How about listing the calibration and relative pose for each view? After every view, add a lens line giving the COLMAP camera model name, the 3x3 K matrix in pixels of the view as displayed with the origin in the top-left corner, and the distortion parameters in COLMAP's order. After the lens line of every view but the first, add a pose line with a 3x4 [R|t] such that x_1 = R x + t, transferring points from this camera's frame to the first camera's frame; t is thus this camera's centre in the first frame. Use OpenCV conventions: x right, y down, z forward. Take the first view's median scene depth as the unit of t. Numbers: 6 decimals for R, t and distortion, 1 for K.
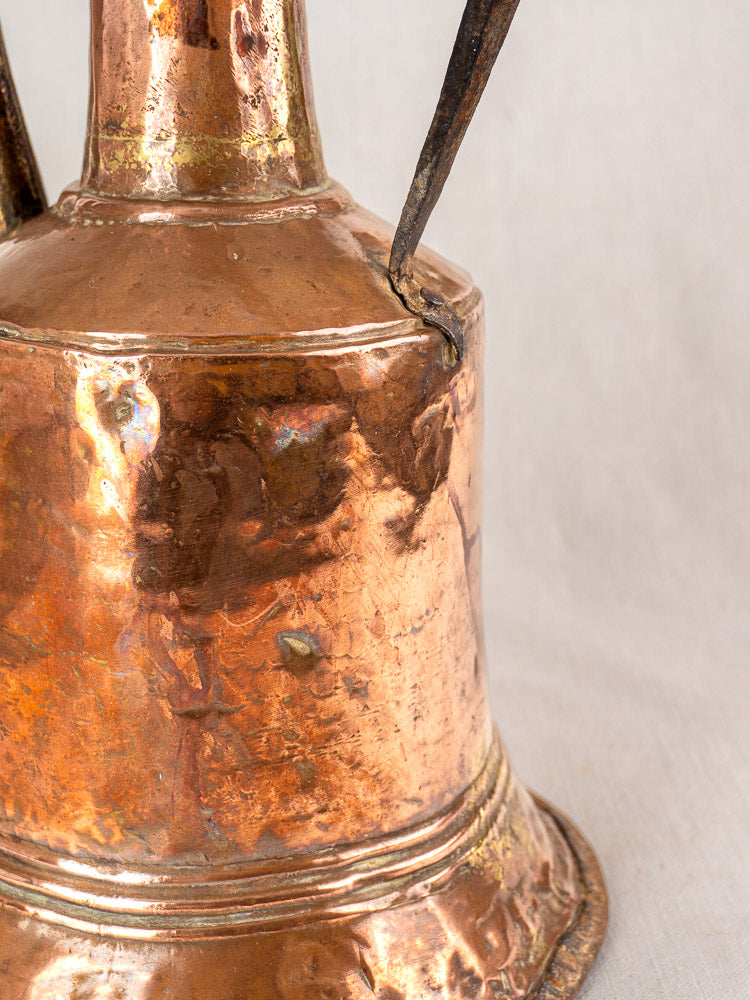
lens RADIAL K [[1809.5, 0, 398.8], [0, 1809.5, 494.8], [0, 0, 1]] dist [0.015036, 0.102296]
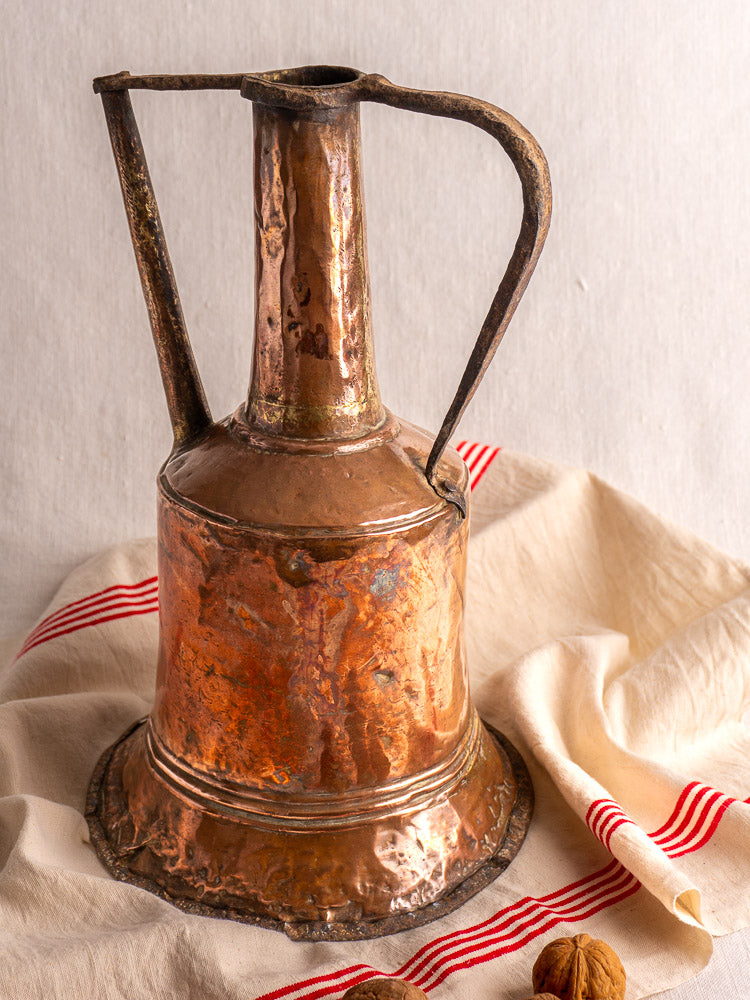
lens RADIAL K [[1642.0, 0, 381.5], [0, 1642.0, 476.5], [0, 0, 1]] dist [0.007251, 0.053602]
pose [[0.995084, -0.034061, 0.092998, -0.205608], [0.024239, 0.994200, 0.104778, -0.295857], [-0.096028, -0.102008, 0.990138, -0.644653]]
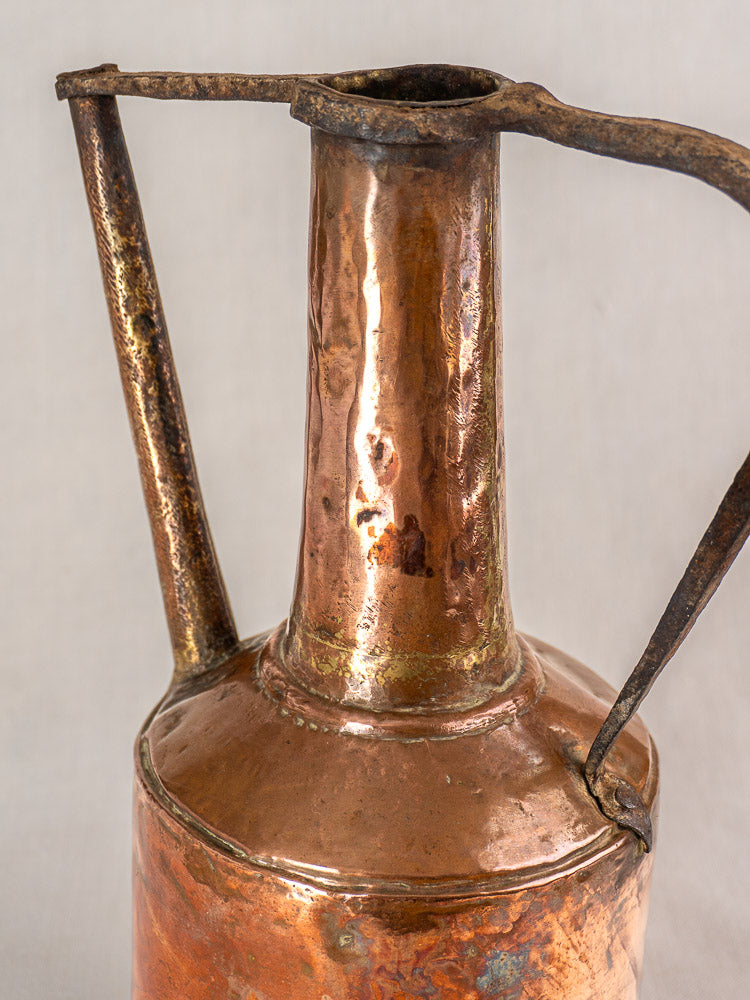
lens RADIAL K [[1809.5, 0, 398.8], [0, 1809.5, 494.8], [0, 0, 1]] dist [0.015036, 0.102296]
pose [[0.999706, 0.018225, 0.016018, -0.134763], [-0.019603, 0.995696, 0.090586, -0.380590], [-0.014299, -0.090873, 0.995760, -0.038053]]
